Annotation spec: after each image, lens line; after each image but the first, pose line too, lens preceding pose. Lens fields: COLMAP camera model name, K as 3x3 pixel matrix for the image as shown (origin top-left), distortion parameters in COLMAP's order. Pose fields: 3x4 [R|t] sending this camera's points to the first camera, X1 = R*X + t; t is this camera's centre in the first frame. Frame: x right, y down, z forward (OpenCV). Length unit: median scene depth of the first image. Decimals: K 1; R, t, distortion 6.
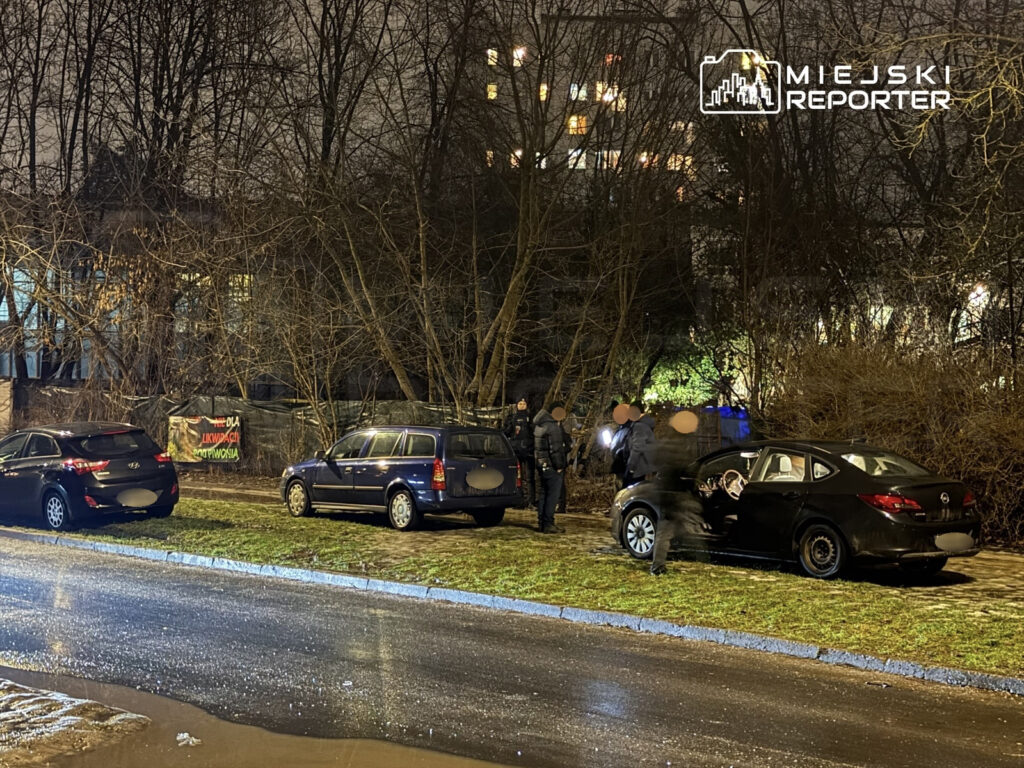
lens RADIAL K [[1762.4, 0, 508.8], [0, 1762.4, 386.6], [0, 0, 1]] dist [-0.016233, 0.000000]
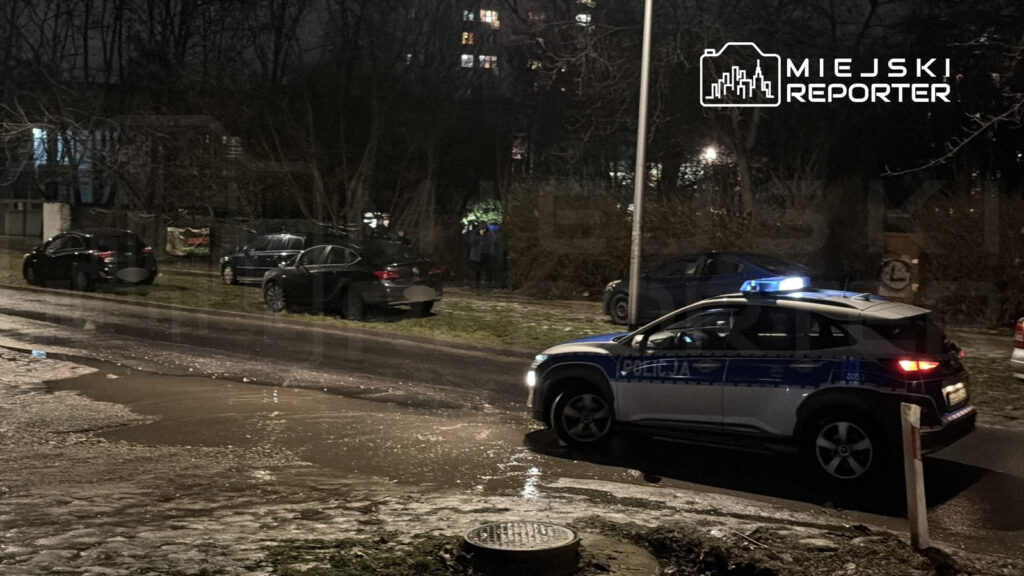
lens RADIAL K [[1198.8, 0, 511.8], [0, 1198.8, 287.4], [0, 0, 1]] dist [0.060090, 0.000000]
pose [[0.998405, 0.004391, 0.056285, 0.067377], [-0.007953, 0.997968, 0.063217, -0.000818], [-0.055893, -0.063563, 0.996411, -0.146545]]
